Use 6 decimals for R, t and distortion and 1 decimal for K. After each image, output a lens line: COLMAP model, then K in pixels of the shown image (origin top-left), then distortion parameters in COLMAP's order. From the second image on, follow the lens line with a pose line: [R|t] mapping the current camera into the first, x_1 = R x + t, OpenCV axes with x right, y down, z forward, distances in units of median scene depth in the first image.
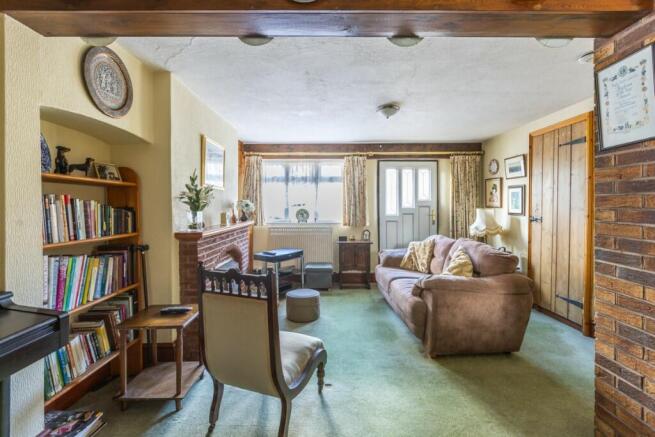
lens RADIAL K [[295.1, 0, 333.0], [0, 295.1, 213.4], [0, 0, 1]] dist [0.000624, 0.000228]
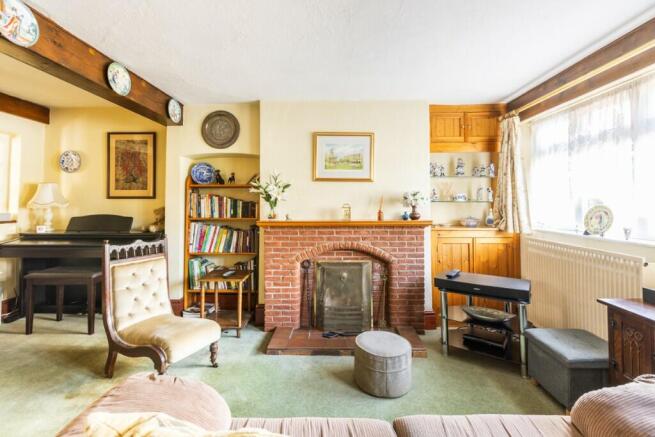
lens RADIAL K [[295.1, 0, 332.4], [0, 295.1, 194.8], [0, 0, 1]] dist [0.000624, 0.000228]
pose [[-0.044118, -0.027211, -0.998656, 0.707266], [-0.023689, 0.999376, -0.026184, -0.018740], [0.998745, 0.022502, -0.044735, 1.279575]]
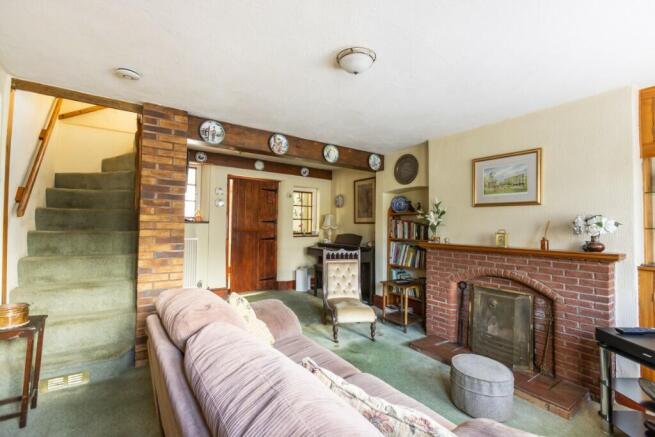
lens RADIAL K [[295.1, 0, 325.7], [0, 295.1, 218.7], [0, 0, 1]] dist [0.000624, 0.000228]
pose [[-0.841955, -0.023474, -0.539036, 0.695110], [-0.025599, 0.999666, -0.003550, -0.034406], [0.538939, 0.010809, -0.842275, 1.865268]]
